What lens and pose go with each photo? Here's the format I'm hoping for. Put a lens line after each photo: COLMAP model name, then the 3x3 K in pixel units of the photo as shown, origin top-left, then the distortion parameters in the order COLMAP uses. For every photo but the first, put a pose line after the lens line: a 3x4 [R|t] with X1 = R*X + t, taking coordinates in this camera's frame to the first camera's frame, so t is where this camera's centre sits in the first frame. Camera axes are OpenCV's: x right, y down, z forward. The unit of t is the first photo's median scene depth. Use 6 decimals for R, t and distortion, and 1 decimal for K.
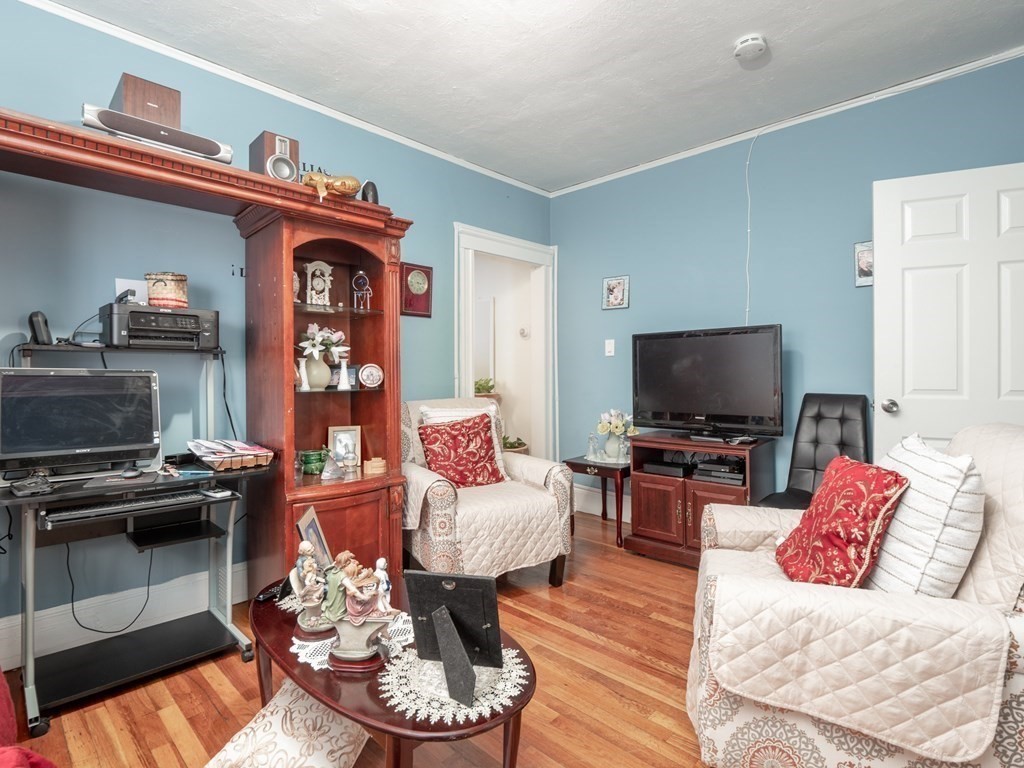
lens RADIAL K [[515.1, 0, 505.2], [0, 515.1, 380.7], [0, 0, 1]] dist [-0.013582, -0.000651]
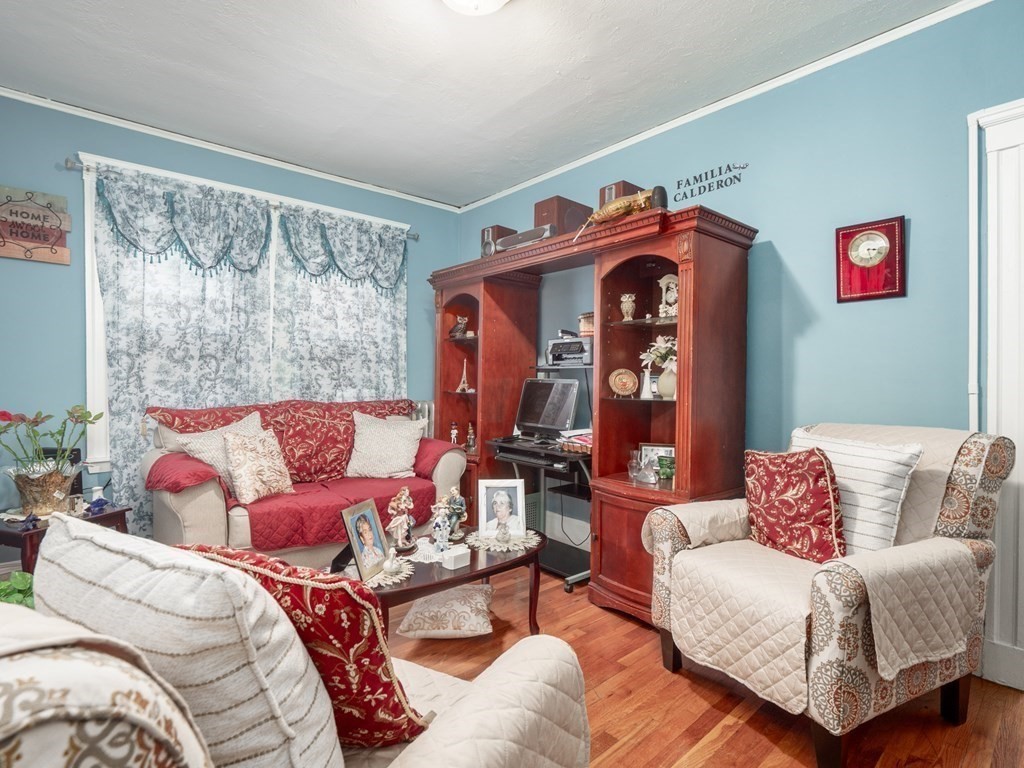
lens RADIAL K [[515.1, 0, 505.2], [0, 515.1, 380.7], [0, 0, 1]] dist [-0.013582, -0.000651]
pose [[-0.078380, 0.010050, -0.996873, 0.638567], [-0.014209, 0.999836, 0.011197, -0.022451], [0.996822, 0.015042, -0.078224, 0.688663]]
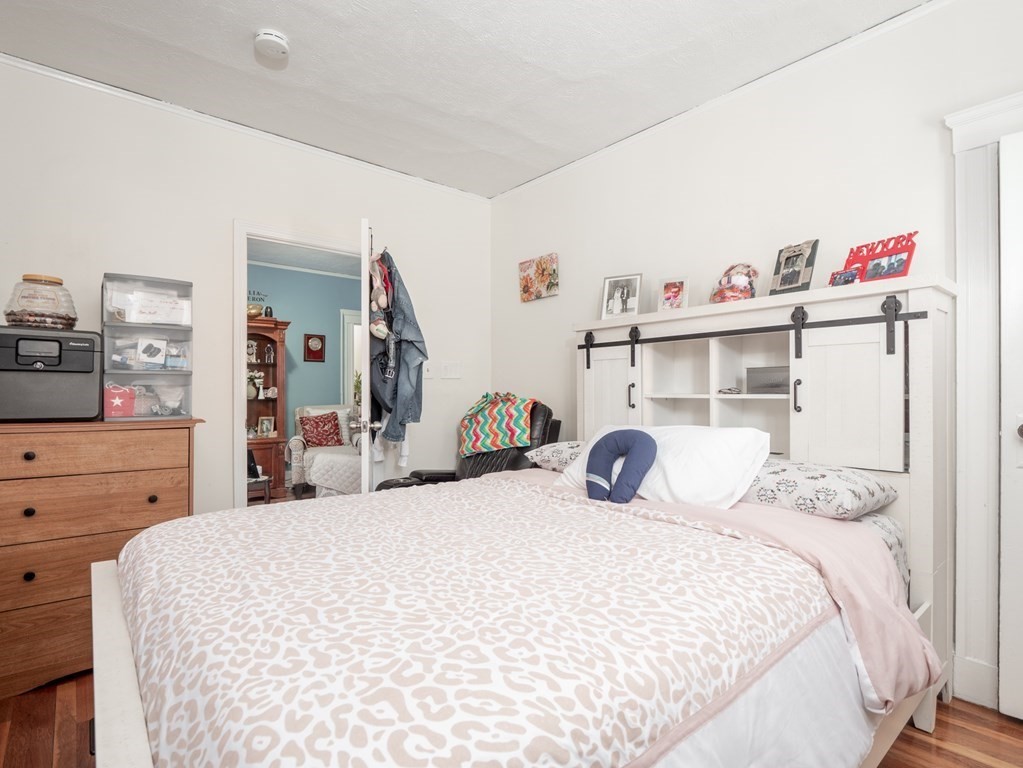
lens RADIAL K [[500.6, 0, 511.5], [0, 500.6, 384.0], [0, 0, 1]] dist [-0.063165, 0.000169]
pose [[0.997294, -0.001122, -0.073509, 0.827073], [-0.001145, 0.999525, -0.030789, 0.015400], [0.073509, 0.030790, 0.996819, -0.928226]]
